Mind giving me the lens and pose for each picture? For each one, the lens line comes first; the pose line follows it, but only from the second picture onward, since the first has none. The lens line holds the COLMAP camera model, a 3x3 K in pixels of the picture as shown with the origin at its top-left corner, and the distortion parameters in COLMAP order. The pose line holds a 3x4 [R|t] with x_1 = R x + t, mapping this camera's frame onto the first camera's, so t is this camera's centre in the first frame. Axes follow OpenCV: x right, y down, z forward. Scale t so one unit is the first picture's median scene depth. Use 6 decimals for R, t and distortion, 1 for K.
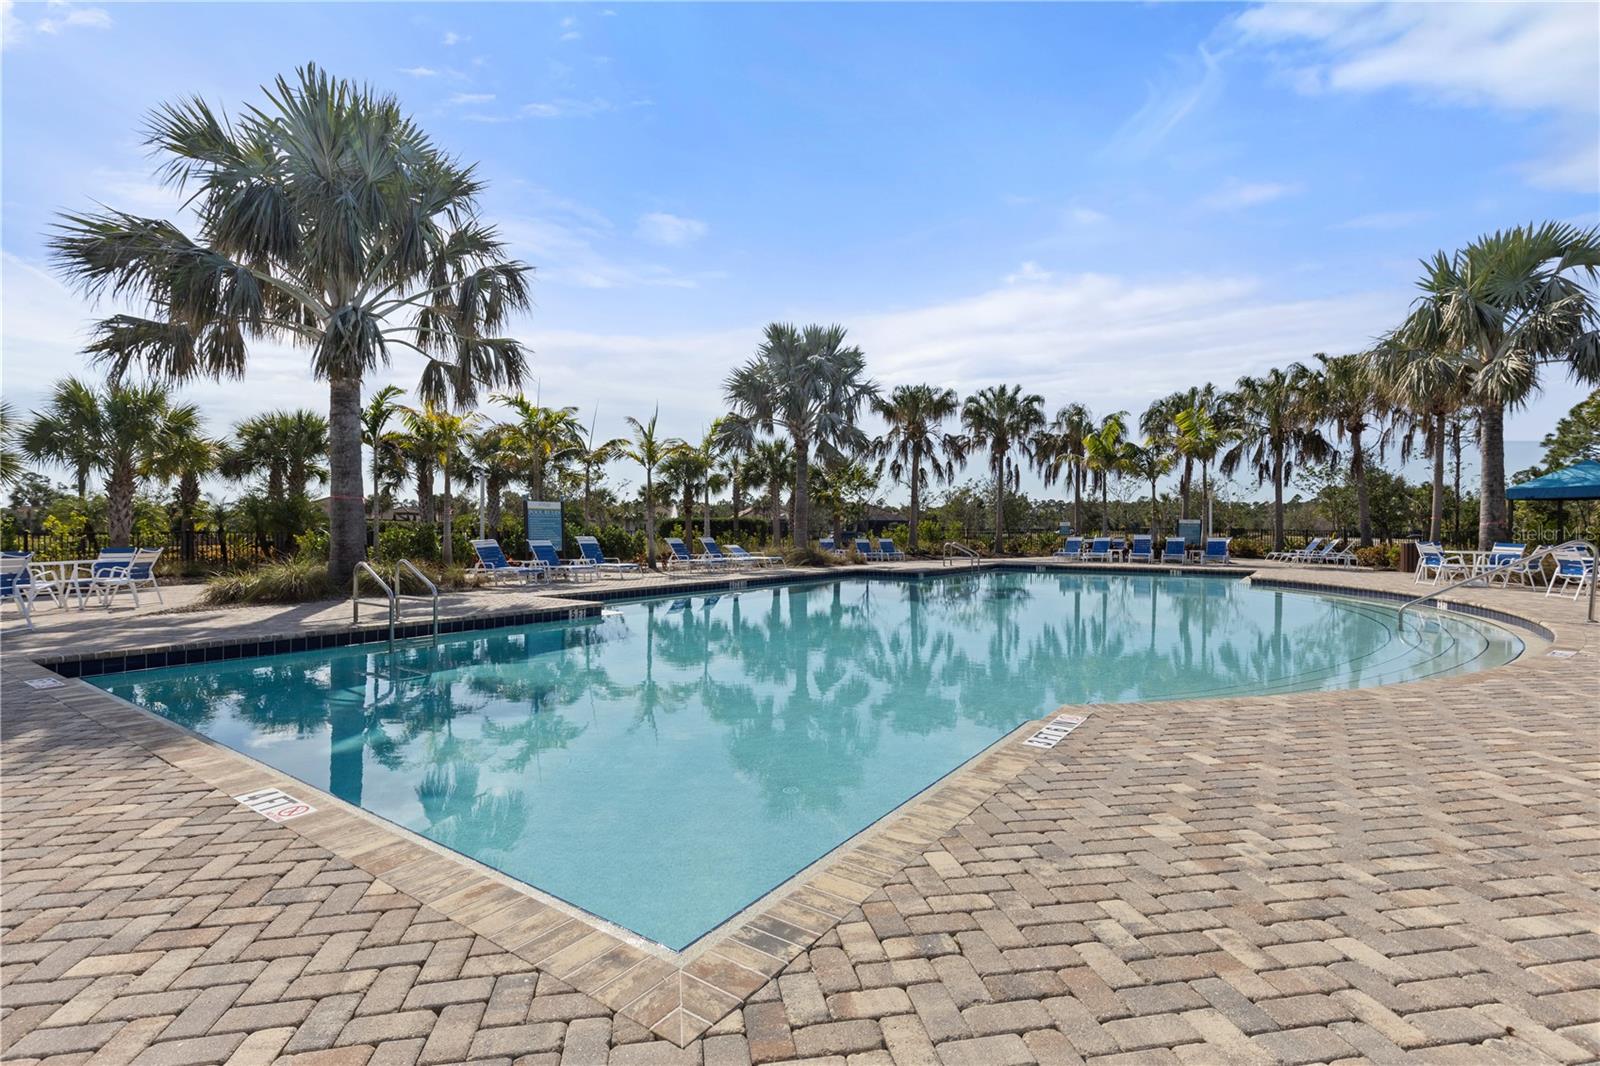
lens RADIAL K [[751.8, 0, 800.0], [0, 751.8, 533.0], [0, 0, 1]] dist [0.001363, 0.000452]
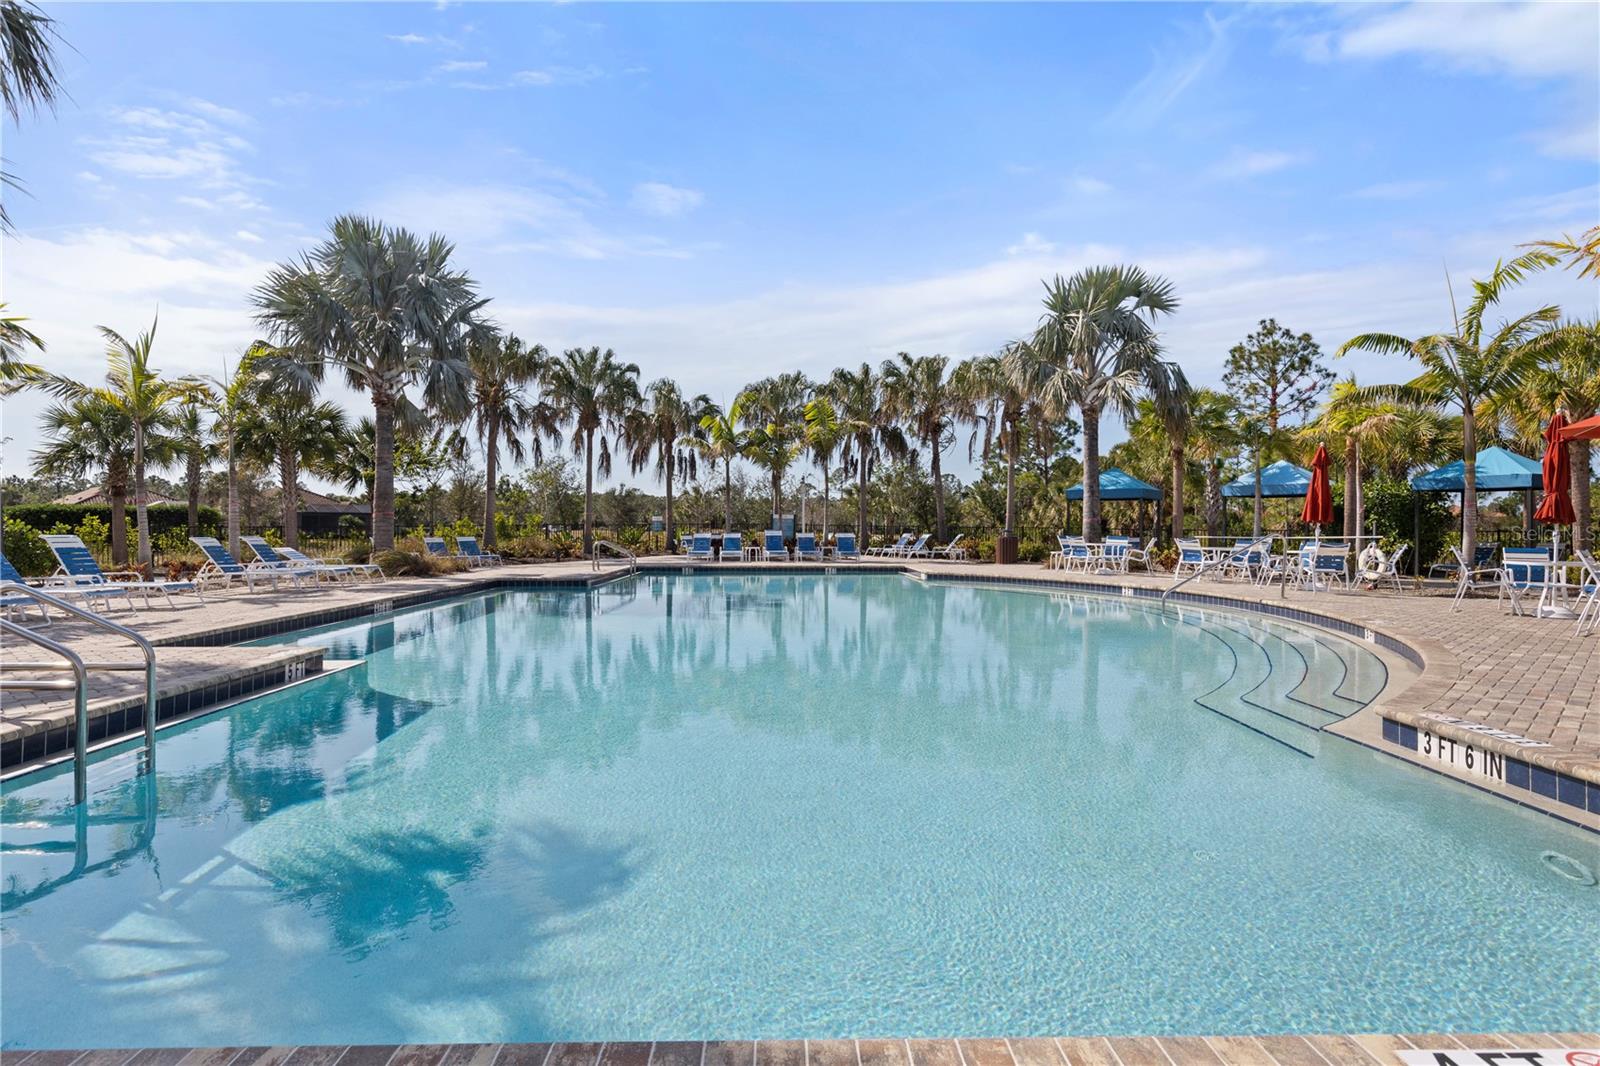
lens RADIAL K [[895.7, 0, 799.7], [0, 895.7, 558.1], [0, 0, 1]] dist [-0.002101, 0.000243]
pose [[0.804773, -0.021142, 0.593206, -0.158731], [0.001919, 0.999453, 0.033019, 0.000143], [-0.593580, -0.025434, 0.804373, 0.095239]]
